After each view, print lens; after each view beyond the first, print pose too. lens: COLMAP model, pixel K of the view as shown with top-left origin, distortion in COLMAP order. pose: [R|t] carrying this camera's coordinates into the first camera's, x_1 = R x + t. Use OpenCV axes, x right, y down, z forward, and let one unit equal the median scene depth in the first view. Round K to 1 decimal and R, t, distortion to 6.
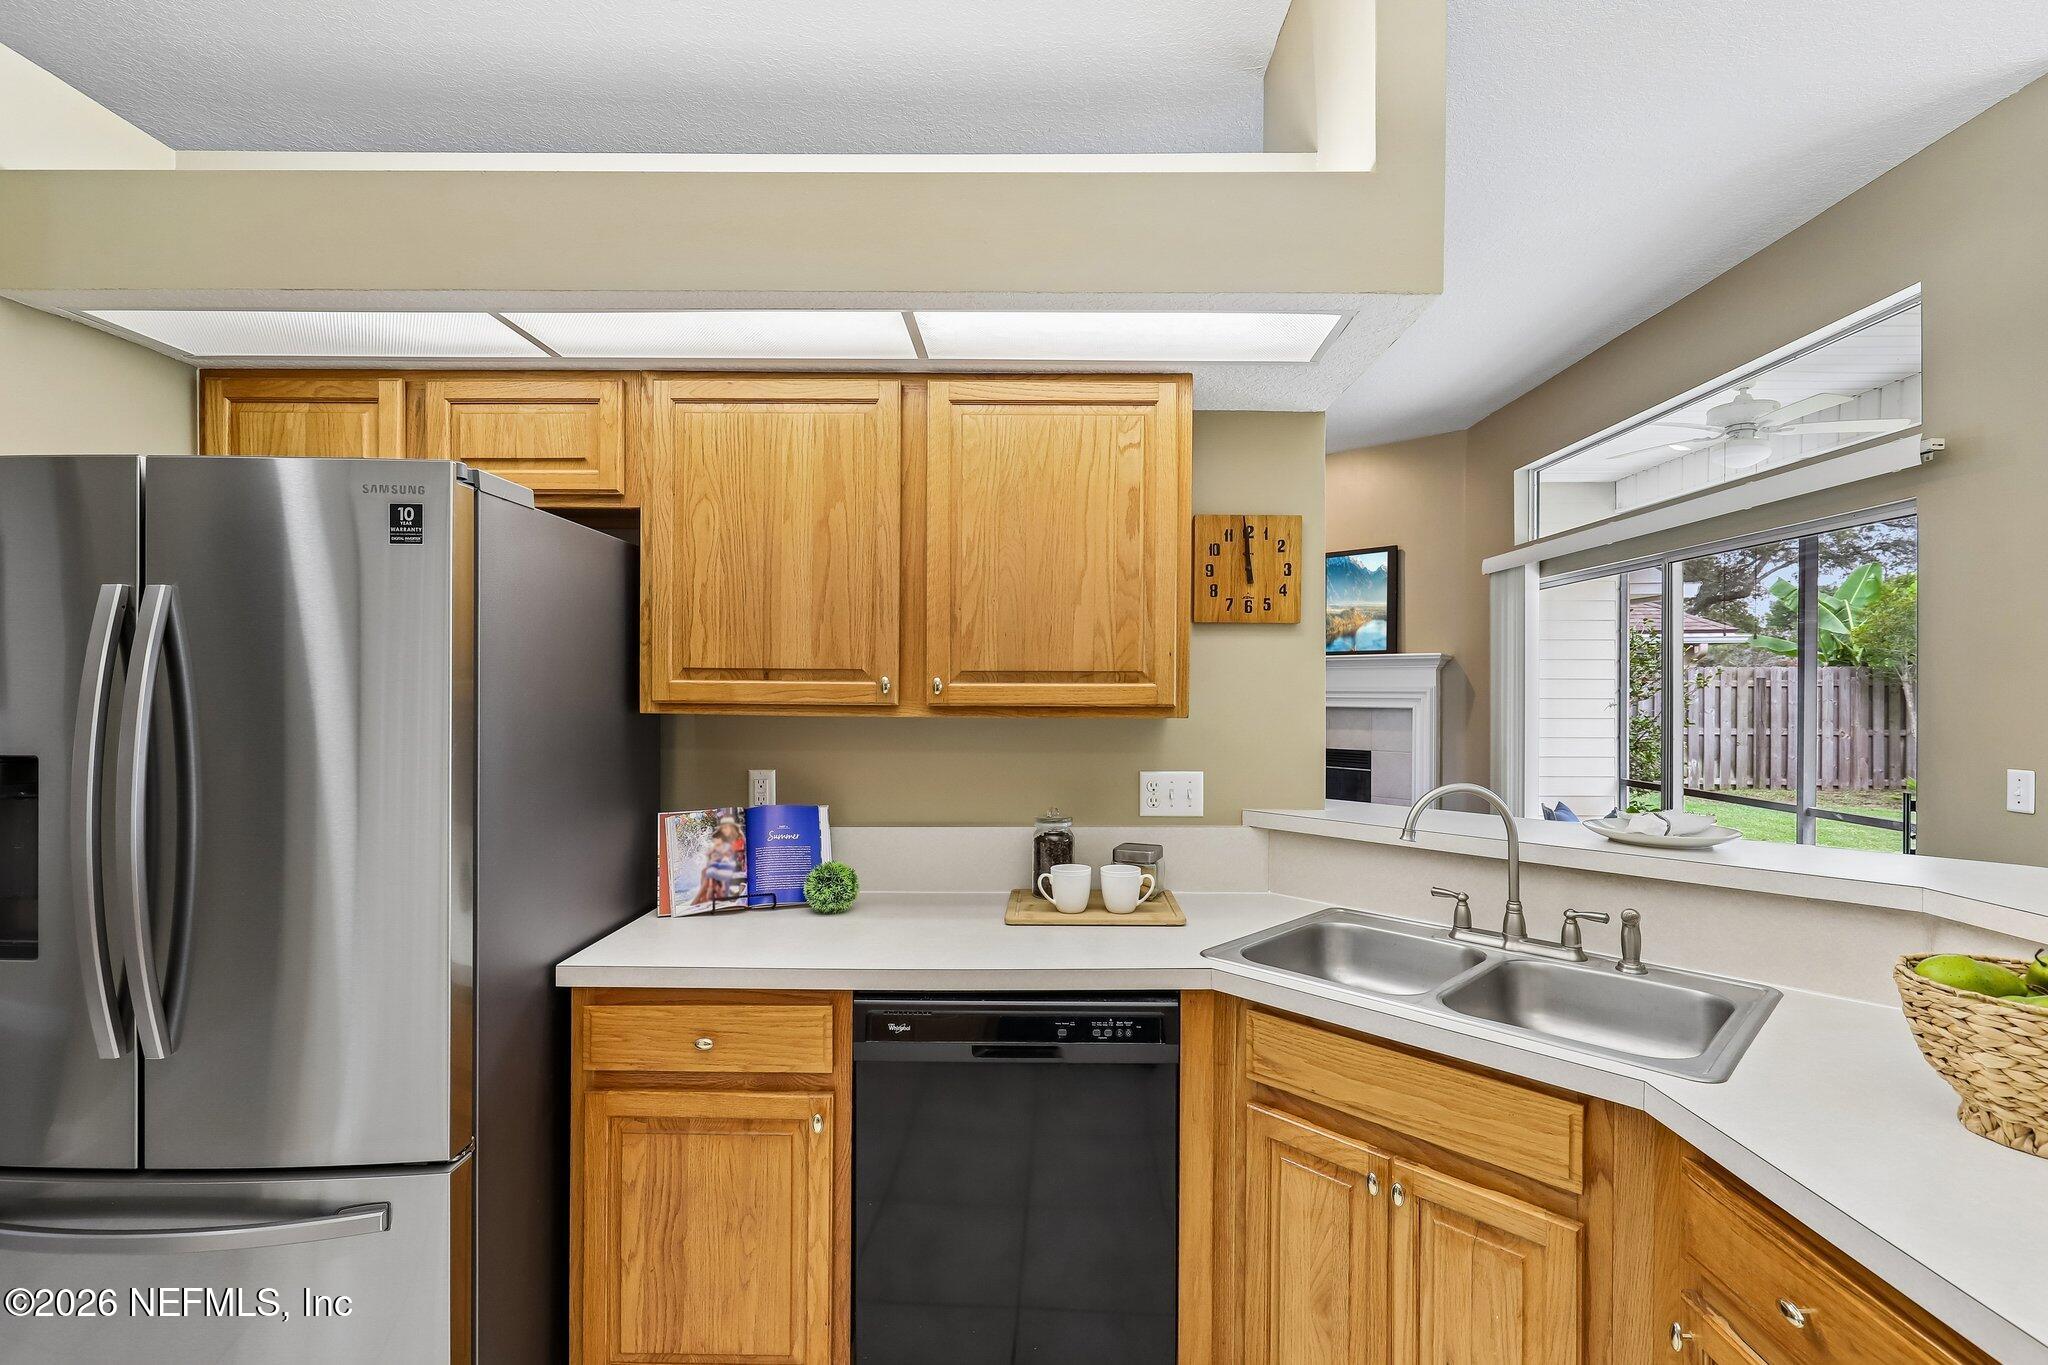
lens RADIAL K [[926.0, 0, 1031.4], [0, 926.0, 688.3], [0, 0, 1]] dist [-0.001574, -0.000686]
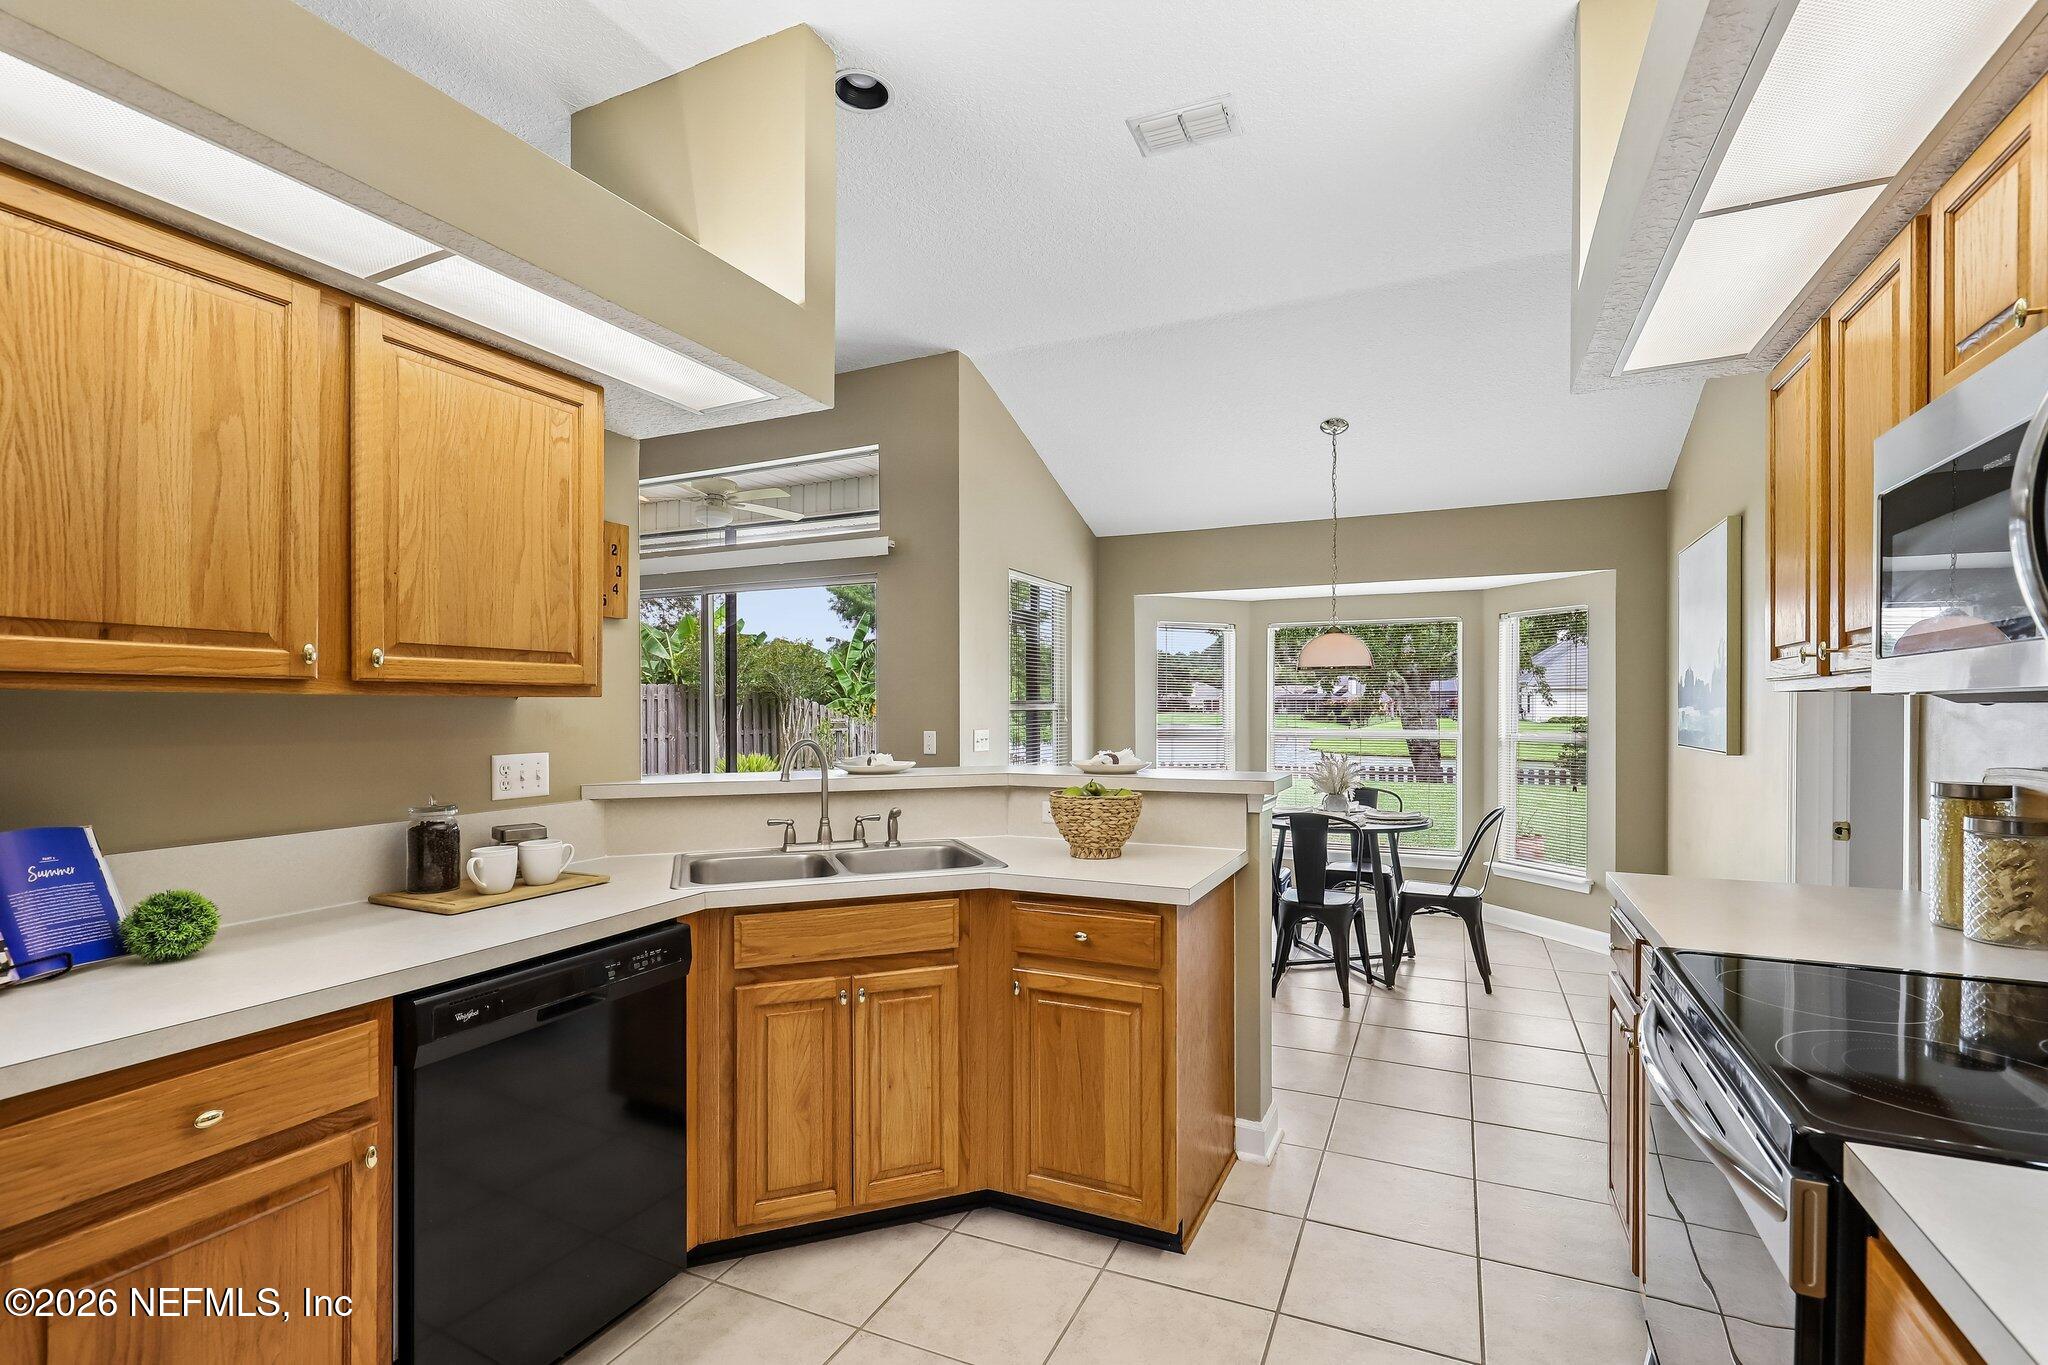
lens RADIAL K [[936.9, 0, 1032.2], [0, 936.9, 708.3], [0, 0, 1]] dist [0.000515, 0.000550]
pose [[0.411157, -0.006235, 0.911543, -0.645541], [0.005498, 0.999975, 0.004359, 0.043937], [-0.911548, 0.003220, 0.411181, 0.067532]]
